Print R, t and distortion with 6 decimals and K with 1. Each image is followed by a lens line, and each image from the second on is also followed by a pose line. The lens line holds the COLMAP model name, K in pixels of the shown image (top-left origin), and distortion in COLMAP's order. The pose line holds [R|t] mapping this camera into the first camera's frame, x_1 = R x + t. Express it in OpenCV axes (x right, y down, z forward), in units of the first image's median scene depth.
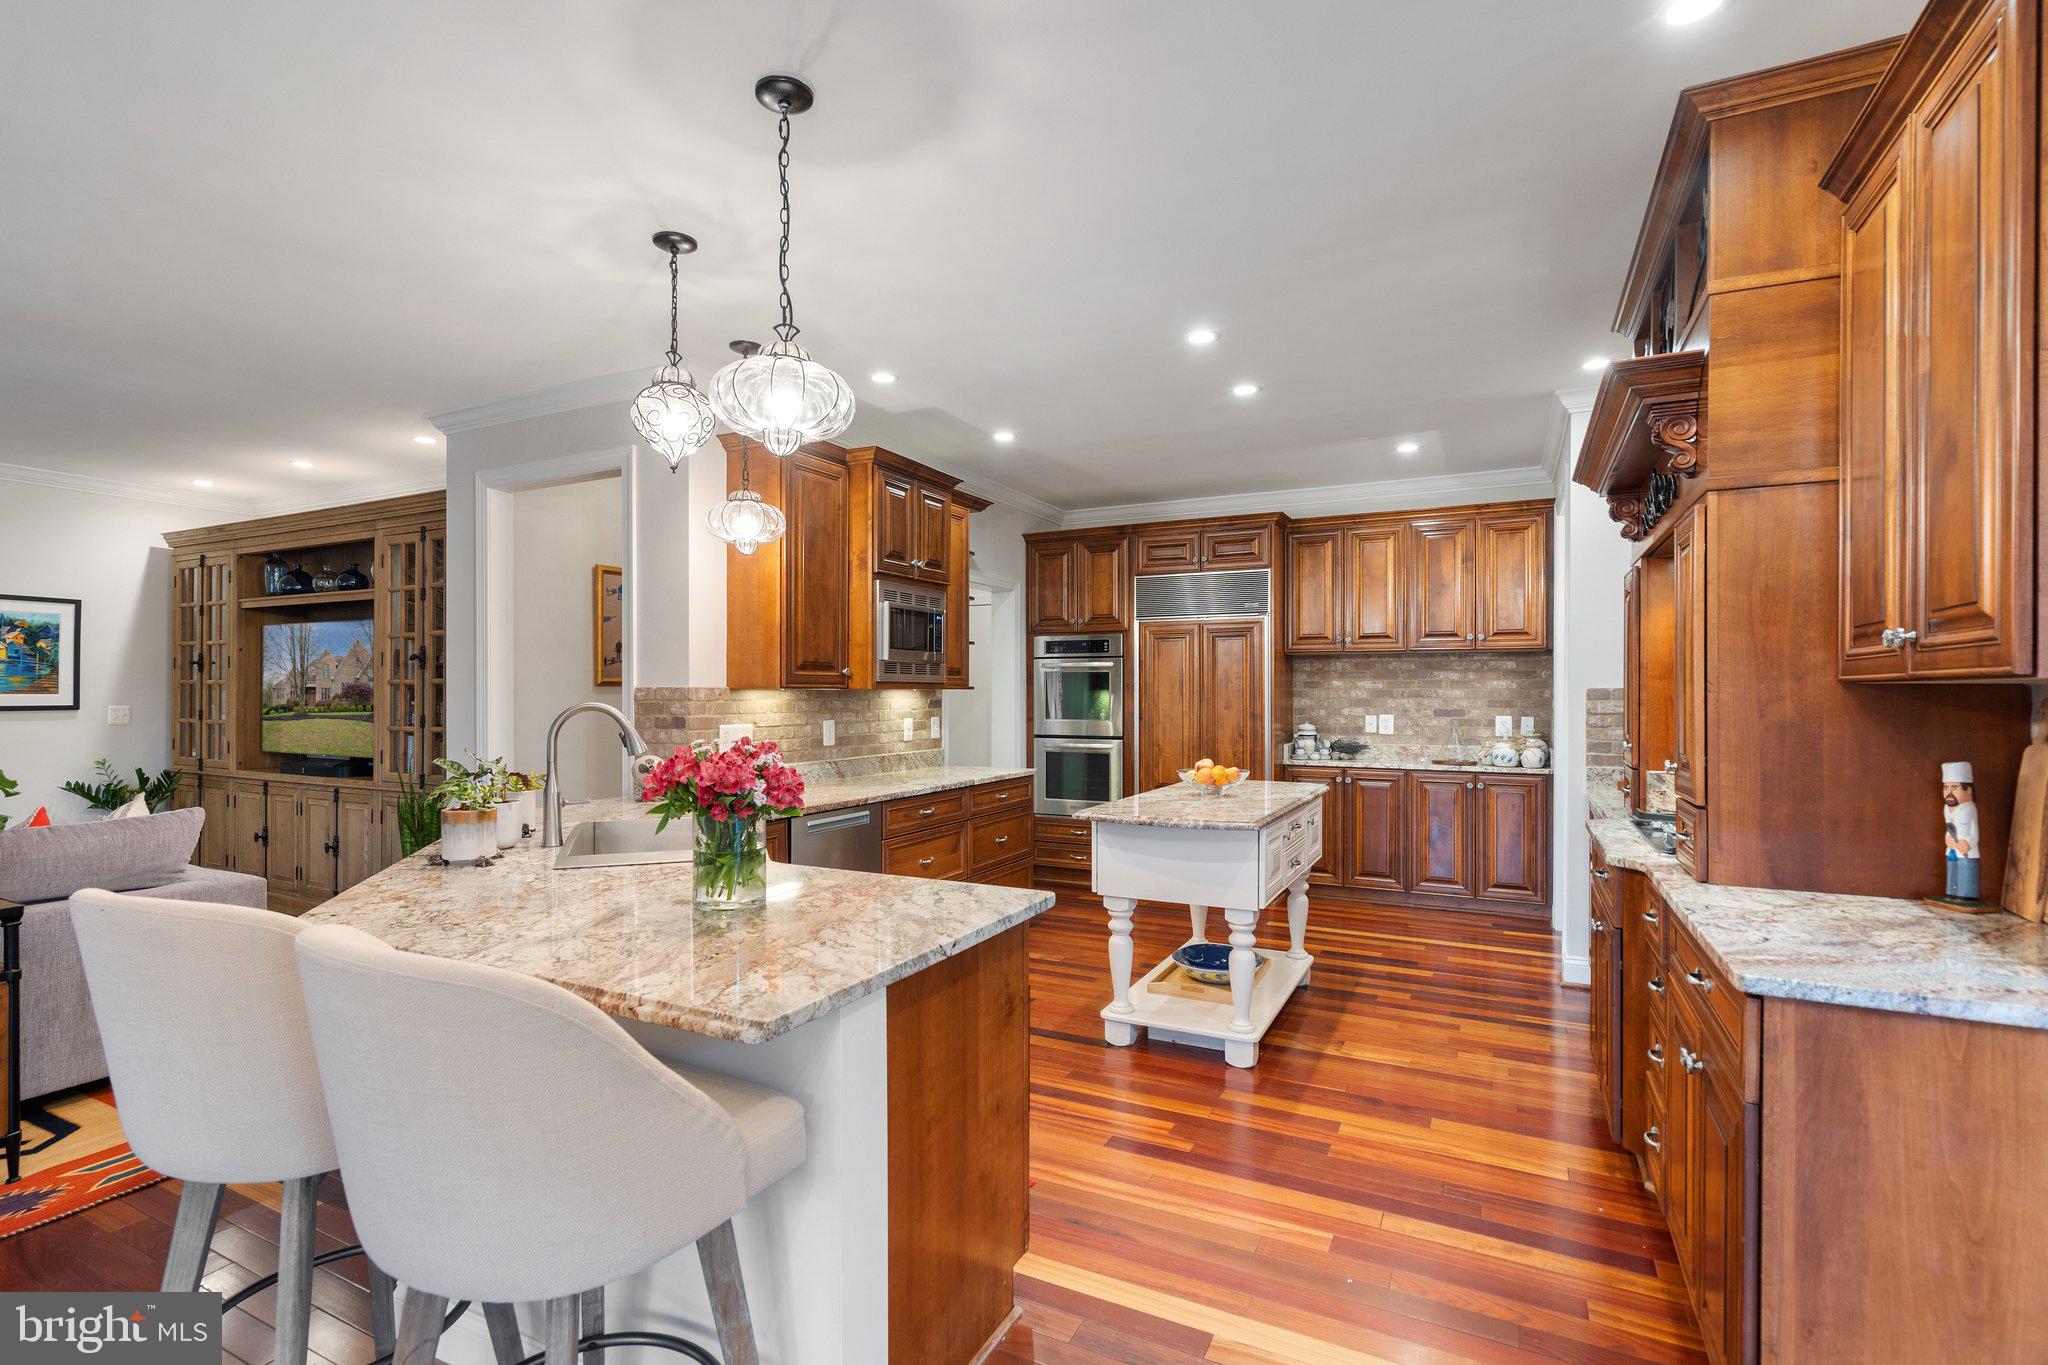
lens RADIAL K [[957.8, 0, 1002.7], [0, 957.8, 699.3], [0, 0, 1]] dist [-0.001419, 0.000063]
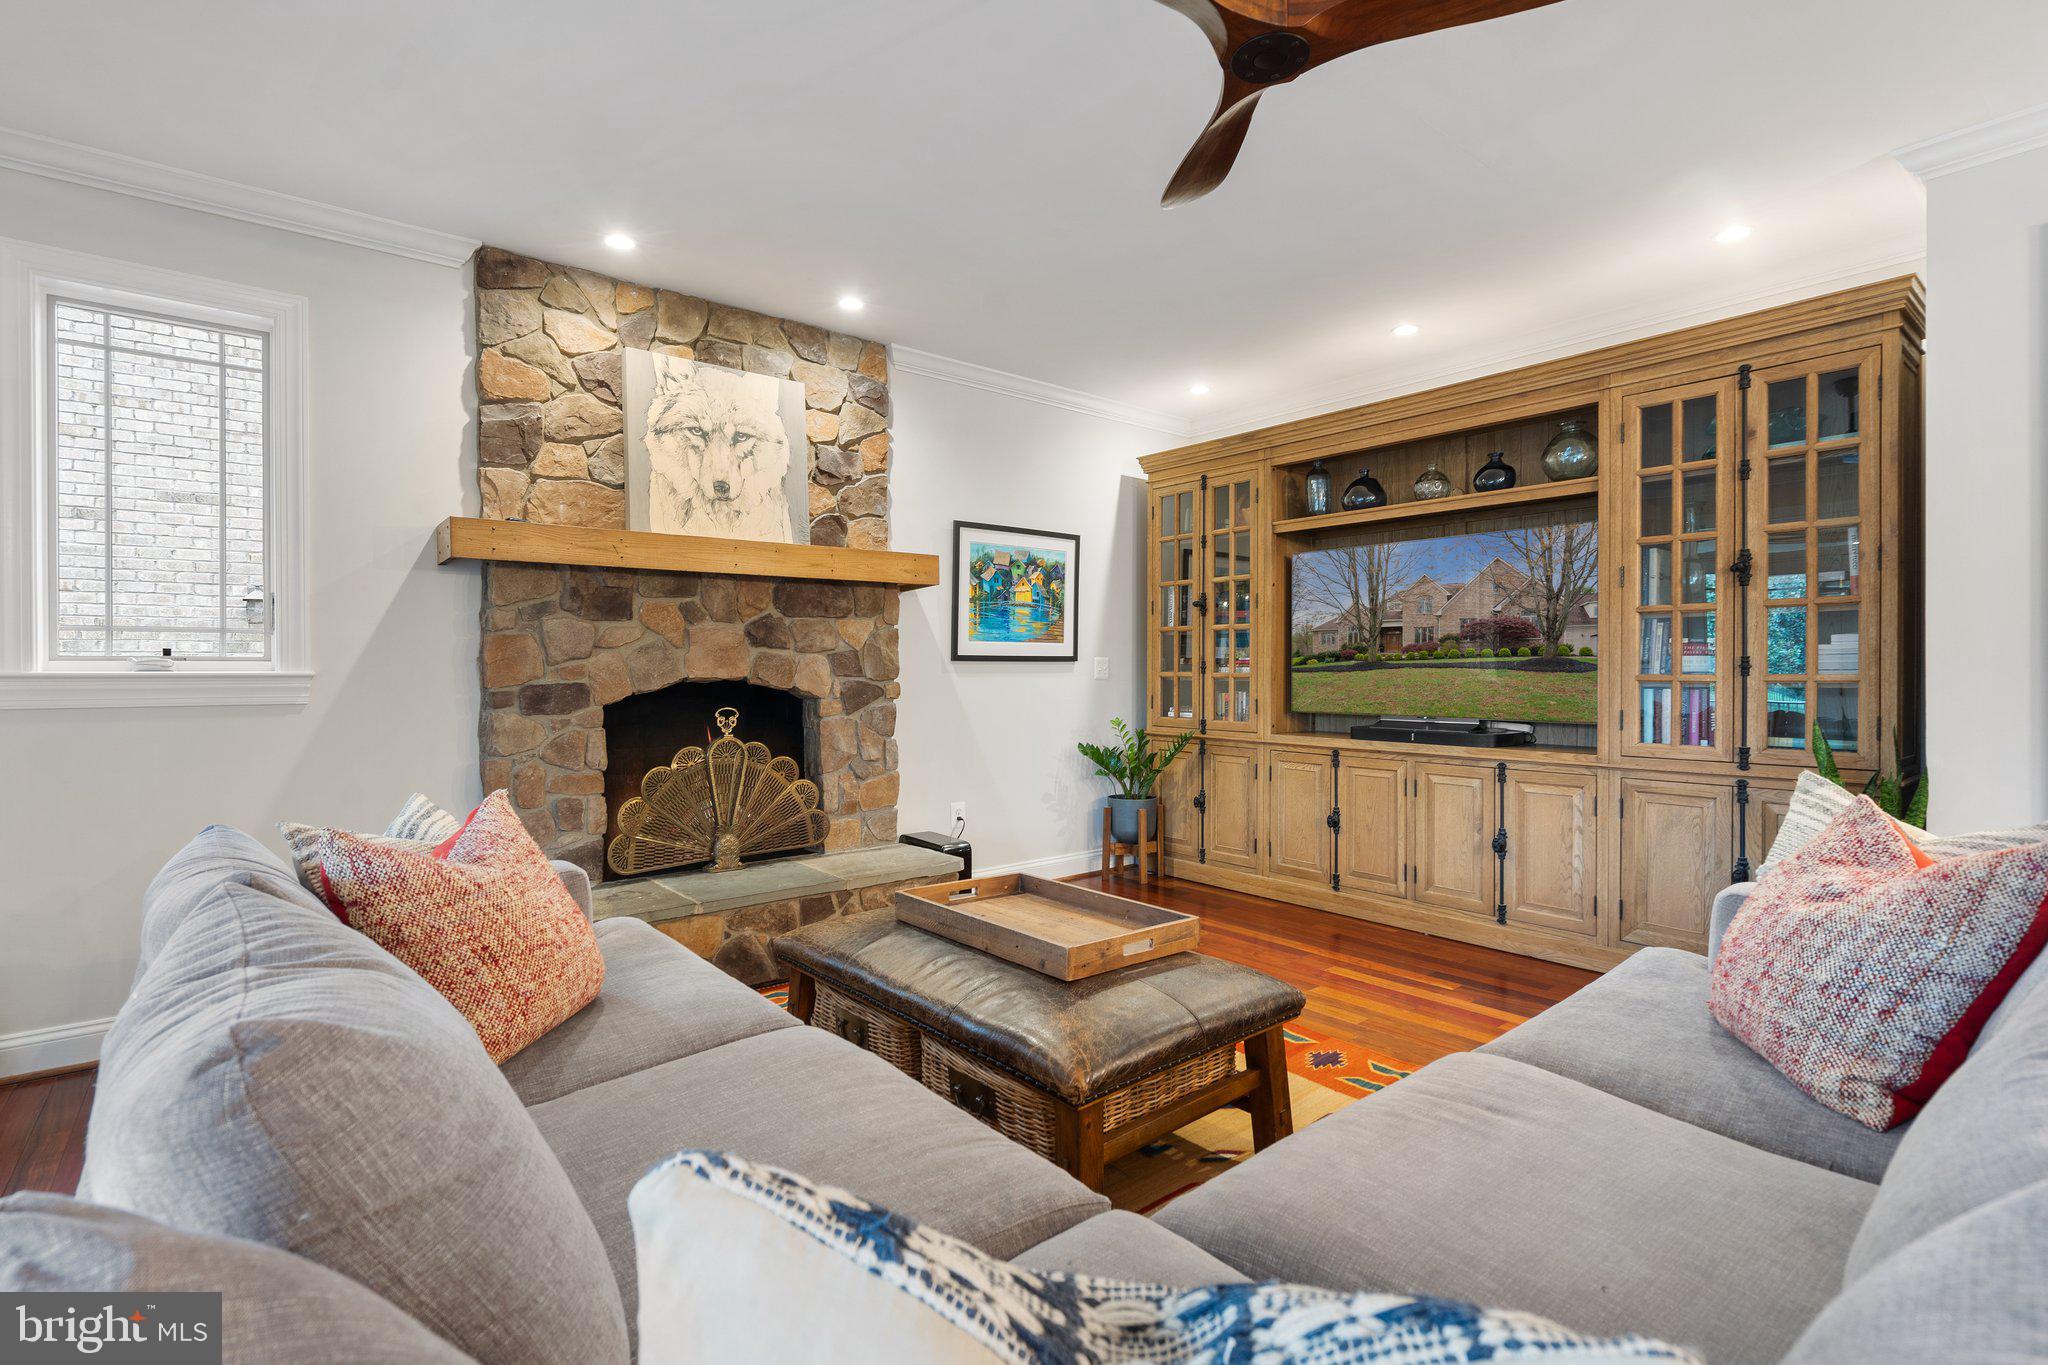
lens RADIAL K [[951.8, 0, 1014.7], [0, 951.8, 672.0], [0, 0, 1]] dist [-0.001344, -0.000306]
pose [[0.918551, -0.003291, -0.395289, -0.690408], [0.001358, 0.999986, -0.005171, 0.025798], [0.395300, 0.004213, 0.918542, 0.182388]]
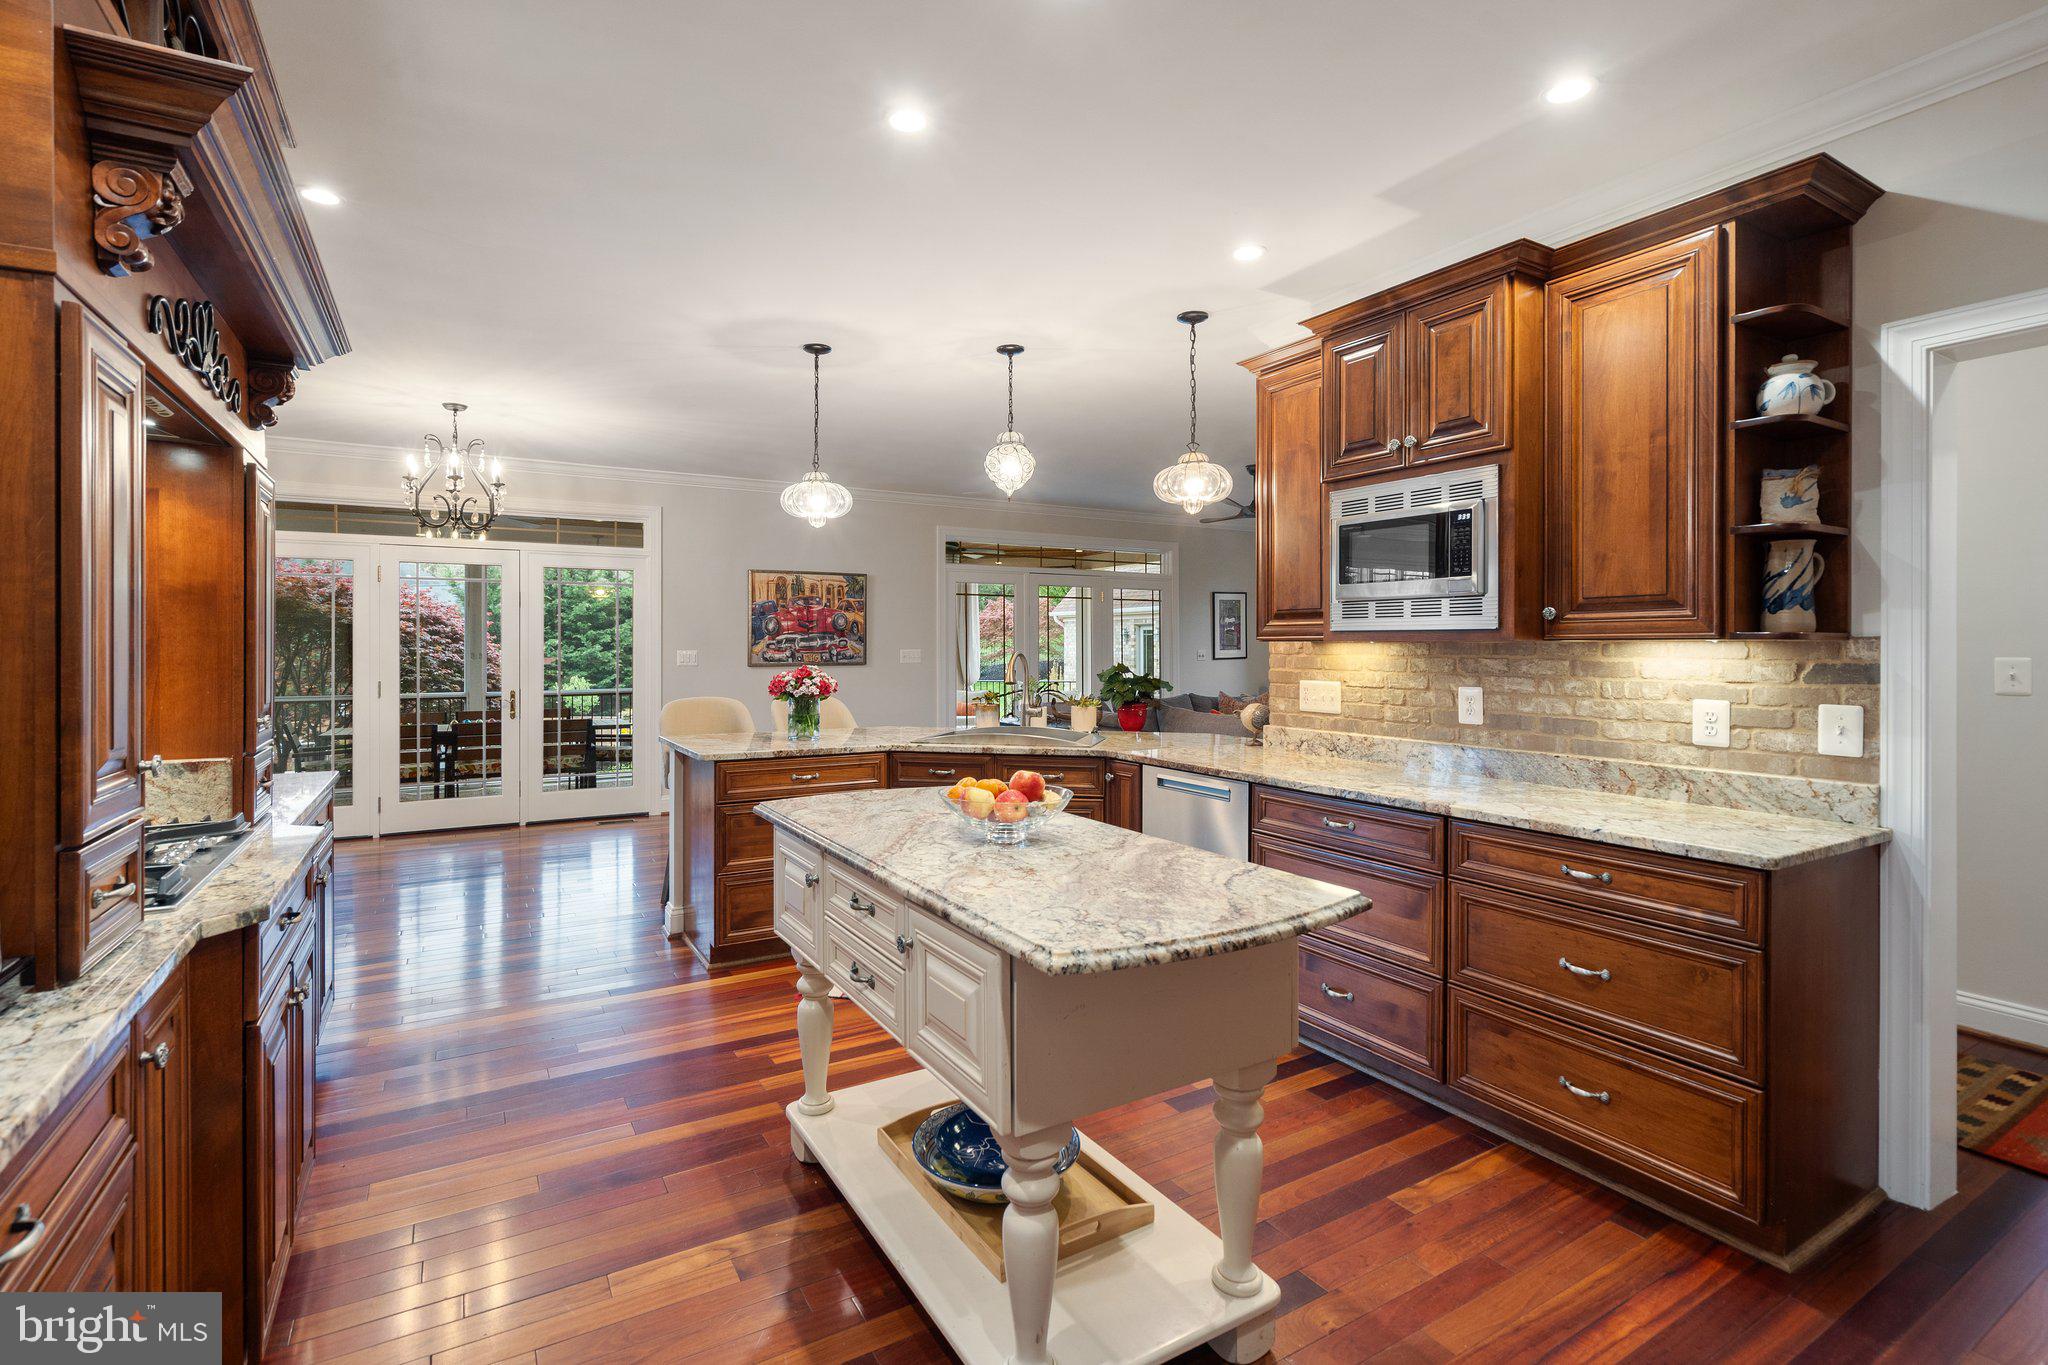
lens RADIAL K [[948.6, 0, 1021.2], [0, 948.6, 649.3], [0, 0, 1]] dist [0.000135, 0.000225]
pose [[-0.522137, 0.002792, -0.852857, 0.450991], [-0.008297, 0.999931, 0.008353, -0.006439], [0.852822, 0.011438, -0.522077, 0.867509]]
